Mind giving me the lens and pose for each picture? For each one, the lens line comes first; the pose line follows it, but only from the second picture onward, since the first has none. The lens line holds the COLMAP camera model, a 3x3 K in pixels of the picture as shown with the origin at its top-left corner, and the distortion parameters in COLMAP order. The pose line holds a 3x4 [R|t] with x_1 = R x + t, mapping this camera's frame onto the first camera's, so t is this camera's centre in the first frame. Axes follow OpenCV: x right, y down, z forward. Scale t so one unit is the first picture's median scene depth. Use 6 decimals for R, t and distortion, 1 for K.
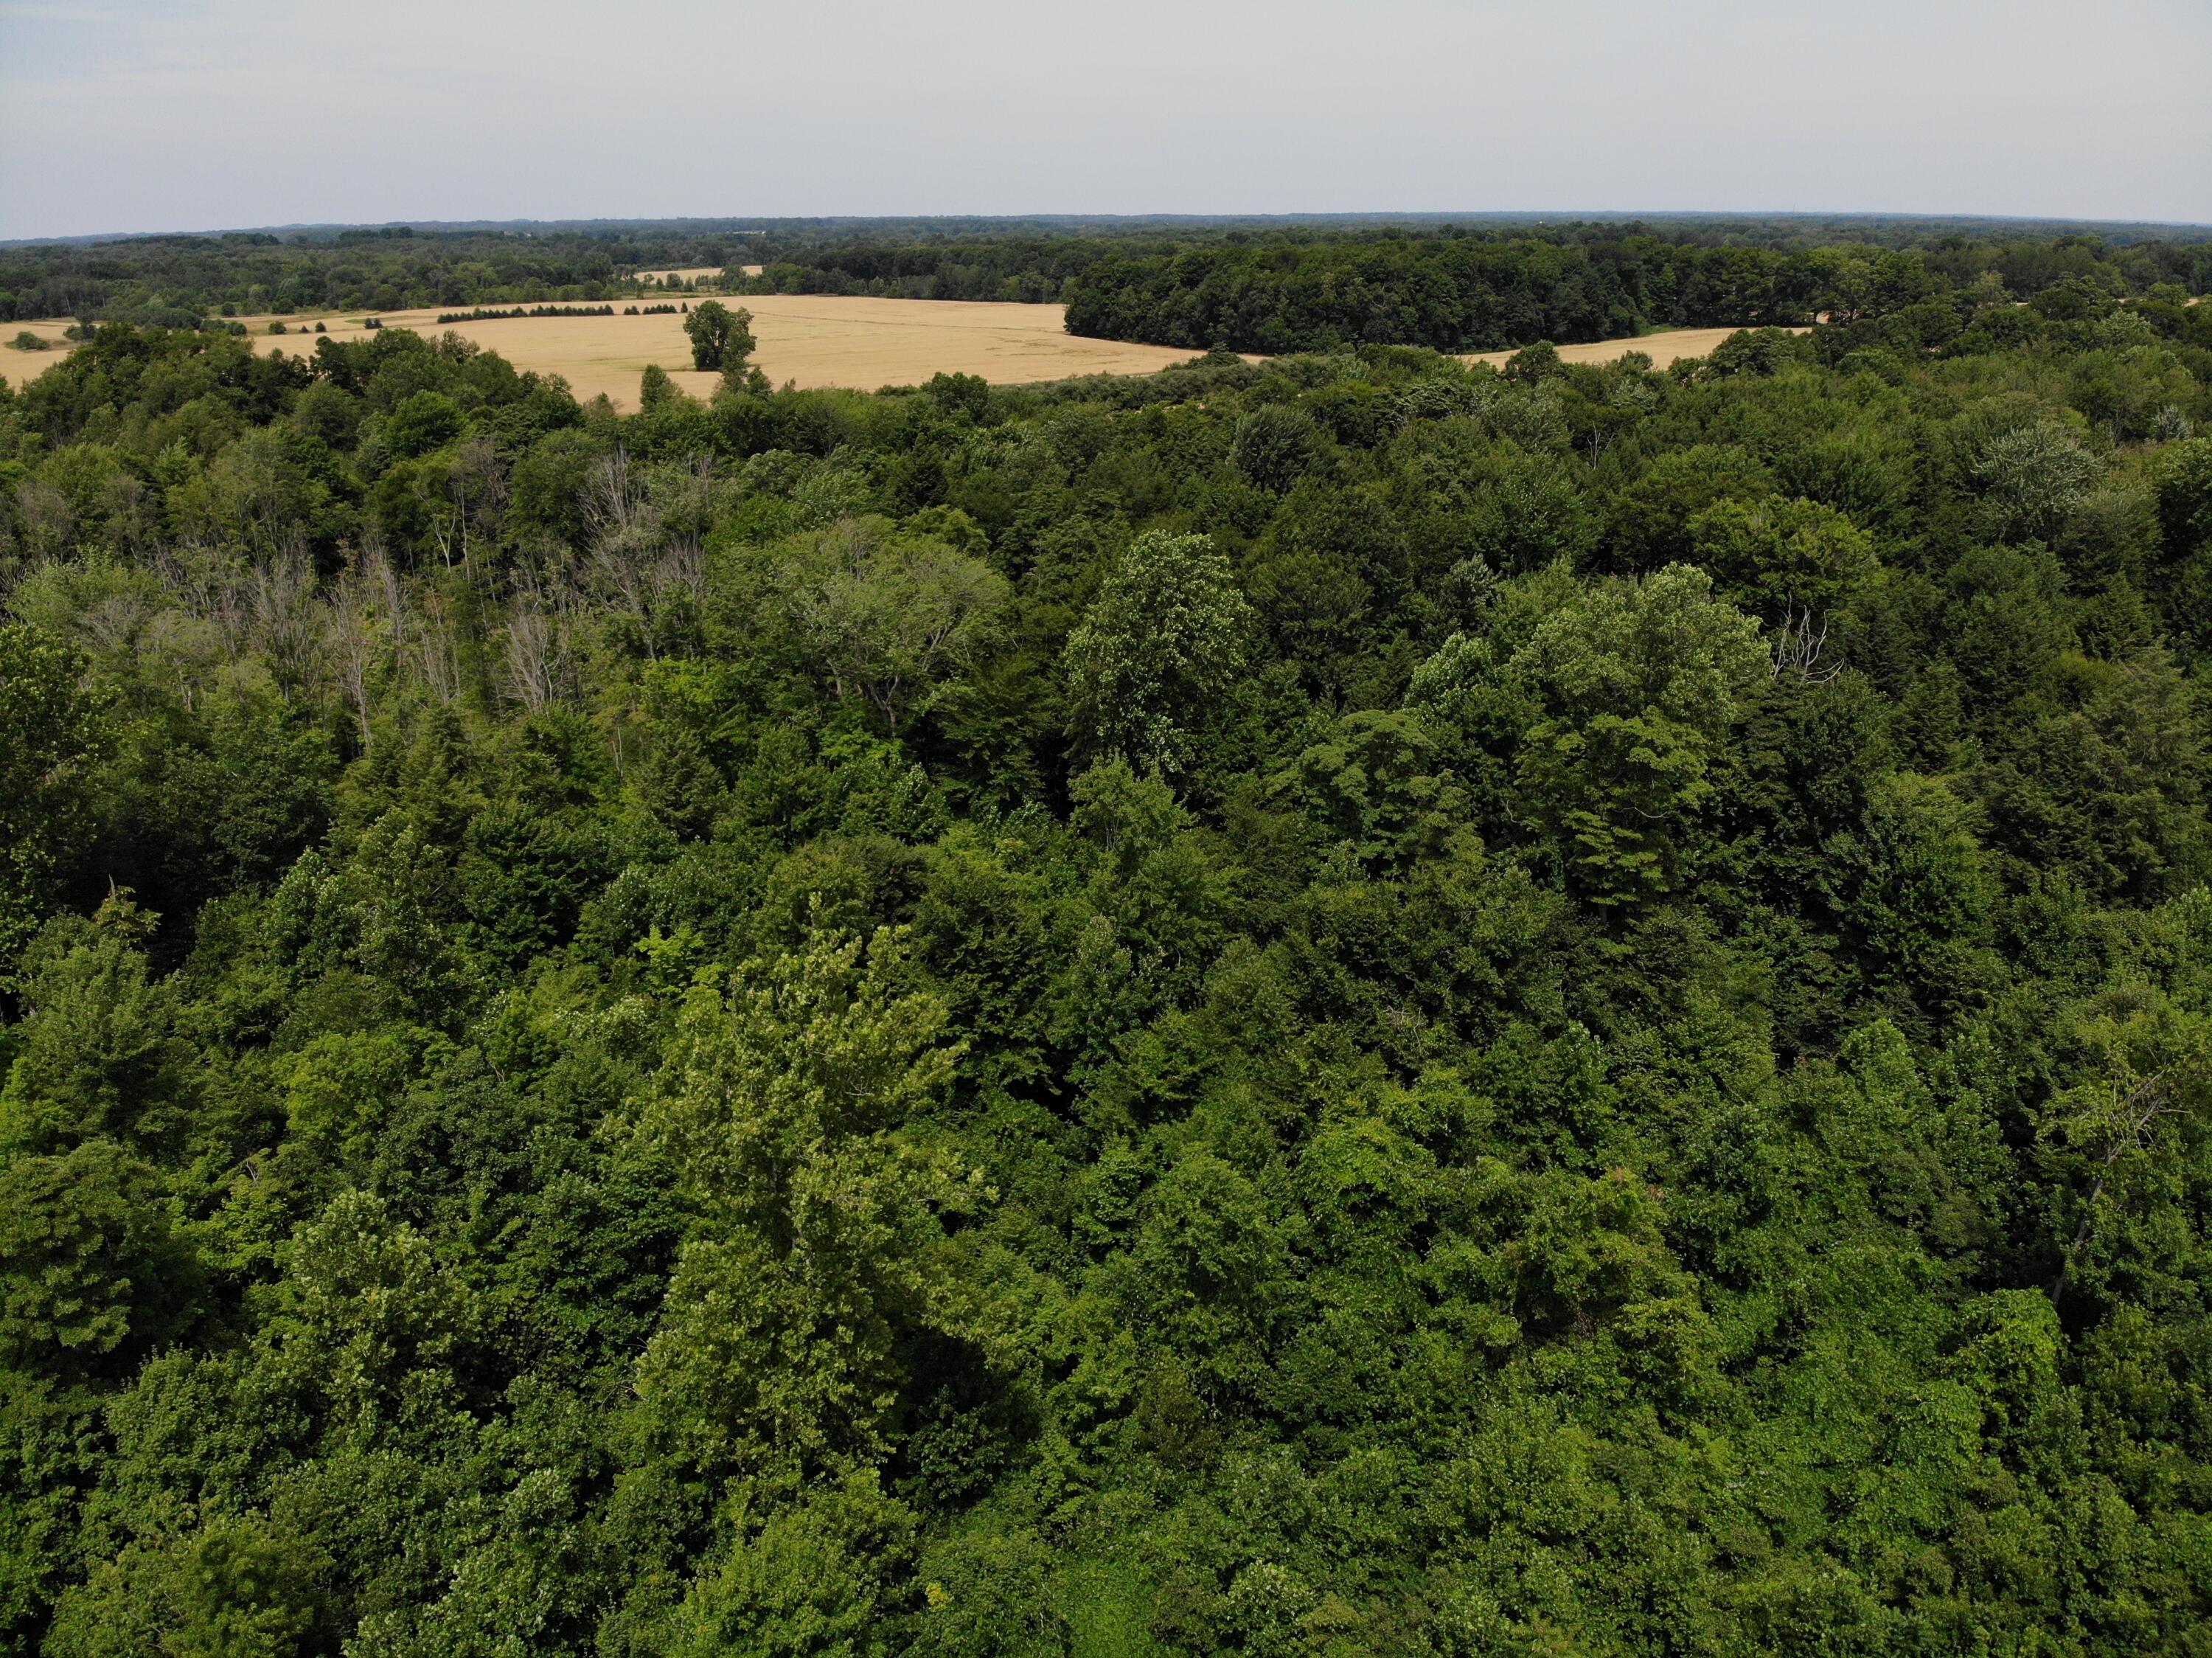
lens RADIAL K [[1626.6, 0, 1135.9], [0, 1626.6, 827.4], [0, 0, 1]] dist [0.040659, -0.132238]
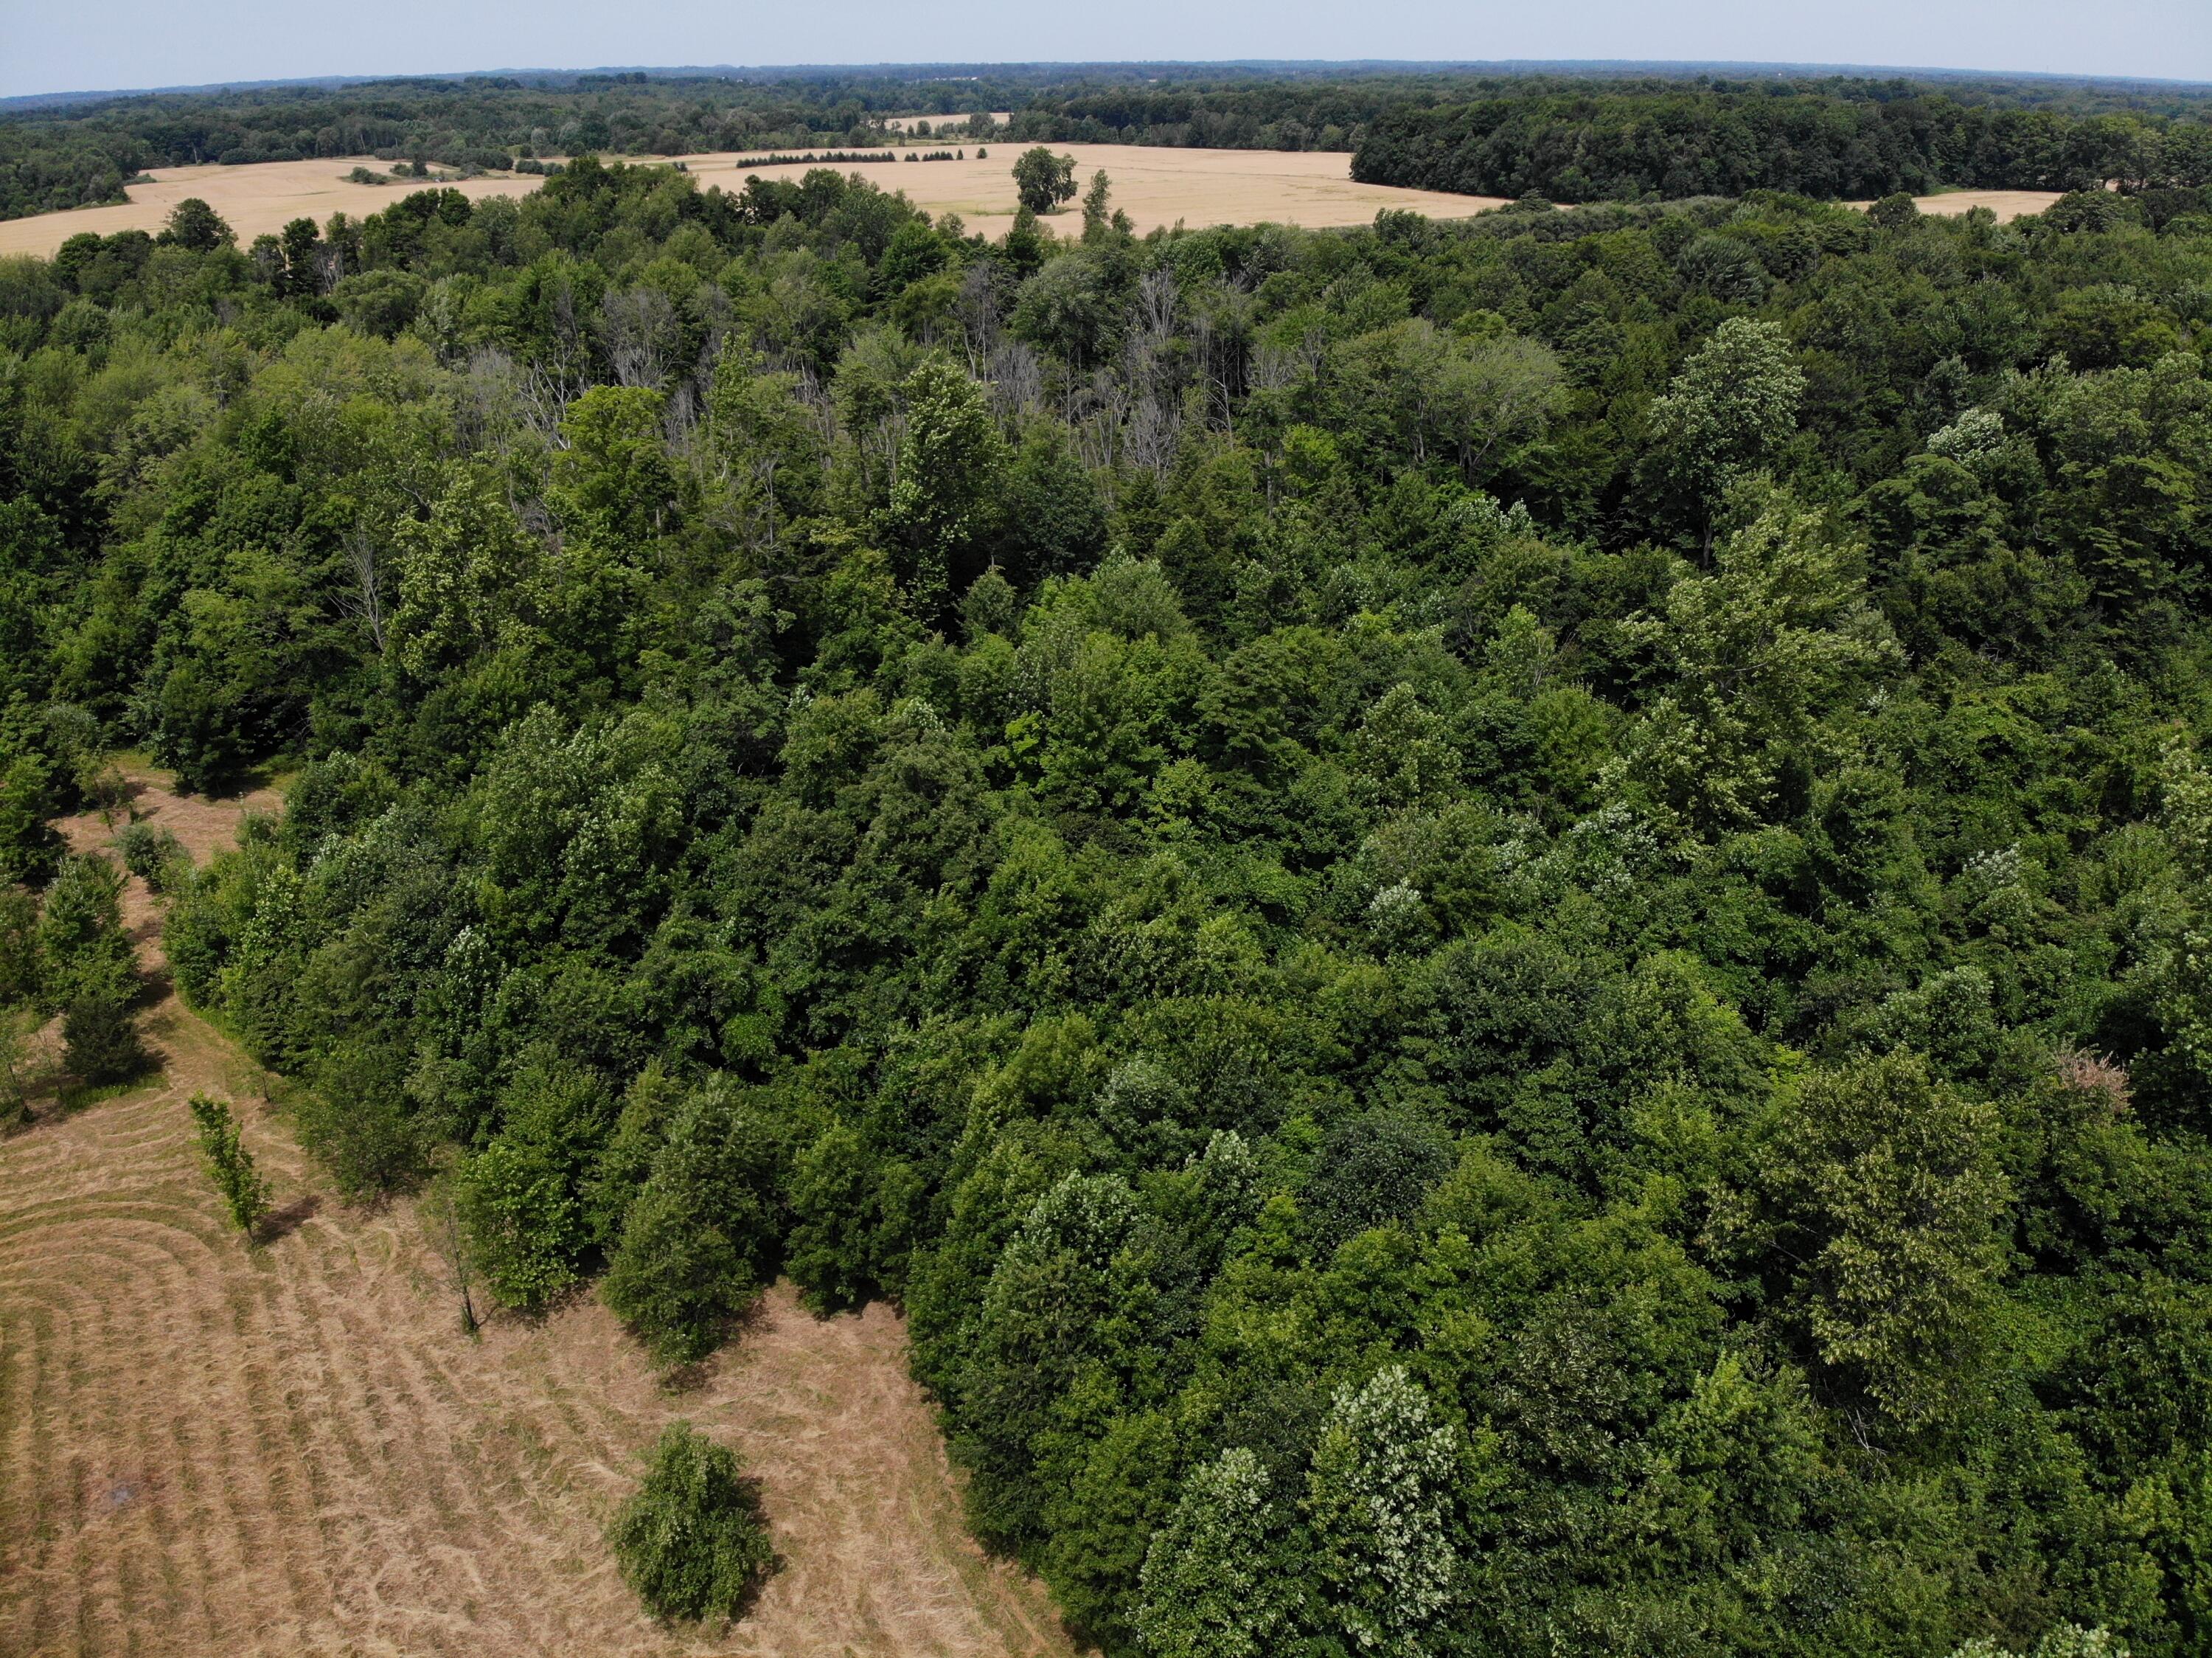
lens RADIAL K [[1626.6, 0, 1113.9], [0, 1626.6, 810.8], [0, 0, 1]] dist [0.040659, -0.132238]
pose [[0.992524, 0.050706, -0.111018, -0.070584], [-0.042602, 0.996333, 0.074194, 0.029645], [0.114373, -0.068910, 0.991045, -0.085255]]
